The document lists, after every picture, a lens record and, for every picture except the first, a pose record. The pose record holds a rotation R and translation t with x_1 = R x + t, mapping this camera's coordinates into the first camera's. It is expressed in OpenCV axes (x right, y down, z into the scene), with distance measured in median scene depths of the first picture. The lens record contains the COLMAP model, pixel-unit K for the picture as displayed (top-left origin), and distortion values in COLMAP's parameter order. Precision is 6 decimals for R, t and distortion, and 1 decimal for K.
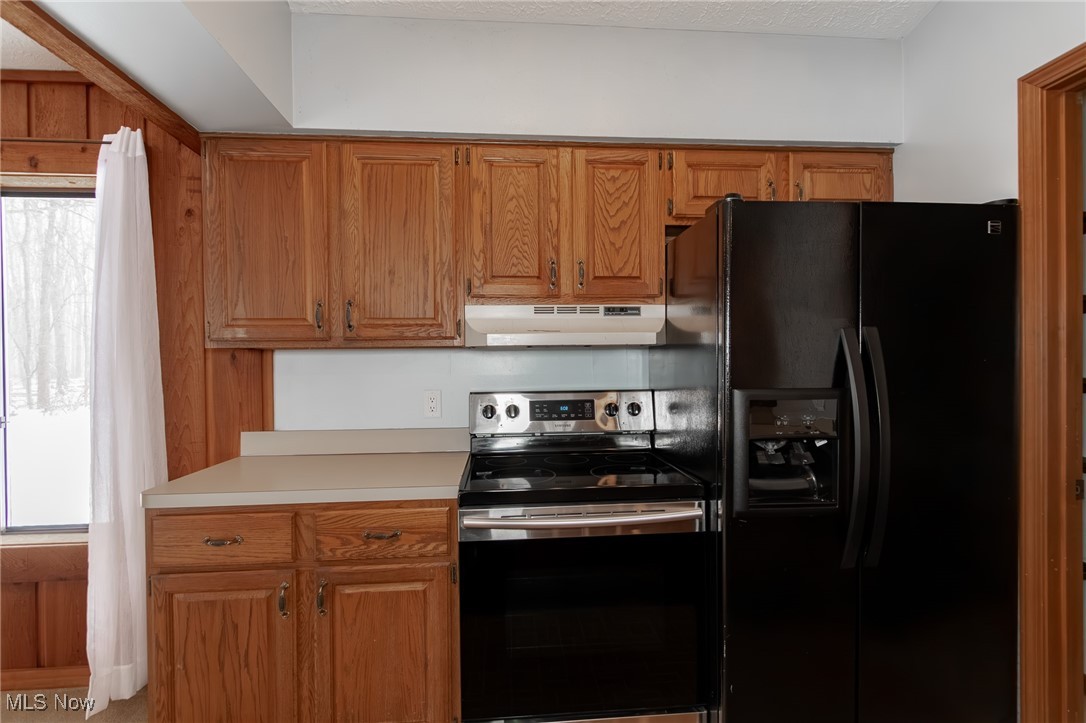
lens RADIAL K [[507.8, 0, 544.8], [0, 507.8, 366.0], [0, 0, 1]] dist [0.011903, -0.005533]
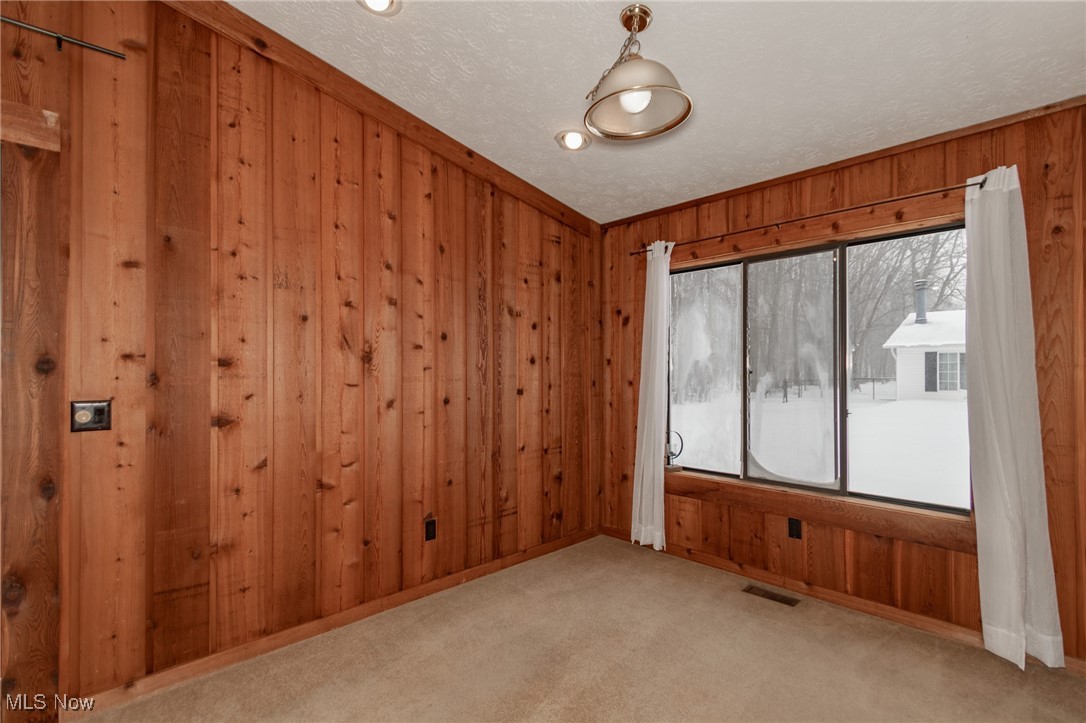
lens RADIAL K [[507.8, 0, 535.7], [0, 507.8, 368.8], [0, 0, 1]] dist [0.011903, -0.005533]
pose [[0.632961, 0.006013, -0.774160, -0.594645], [-0.011670, 0.999930, -0.001775, 0.004270], [0.774096, 0.010158, 0.632987, -0.548528]]
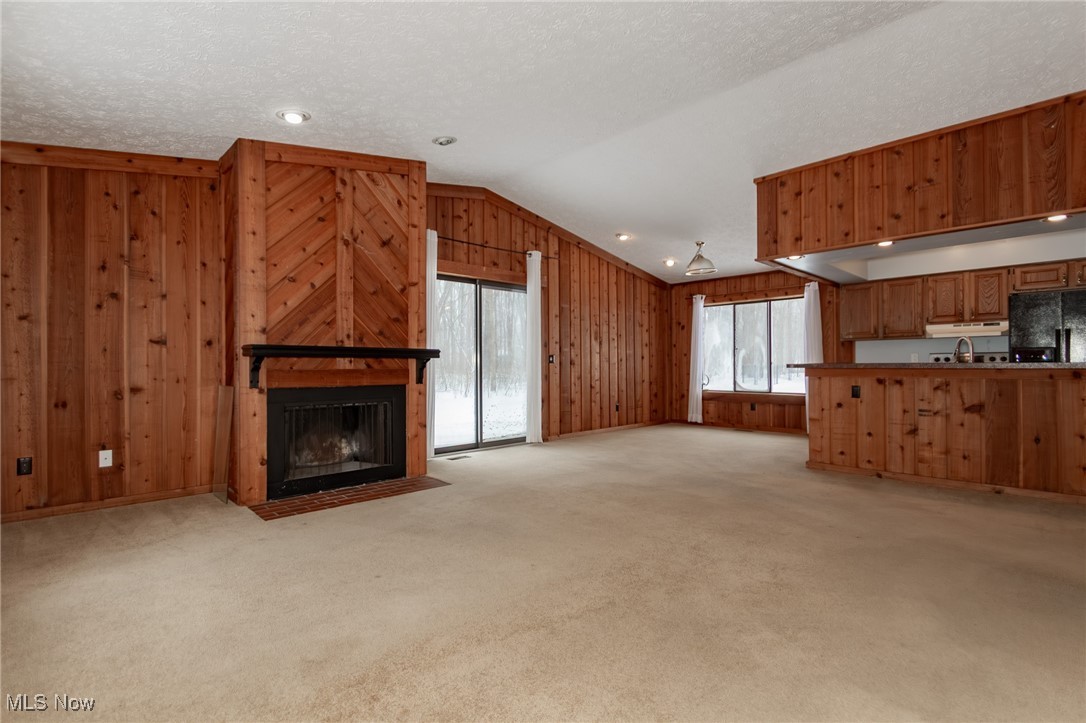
lens RADIAL K [[516.0, 0, 525.9], [0, 516.0, 365.5], [0, 0, 1]] dist [-0.010006, -0.000719]
pose [[0.626051, 0.007125, -0.779749, 0.771777], [-0.005646, 0.999973, 0.004604, 0.131193], [0.779761, 0.001520, 0.626075, -2.939637]]
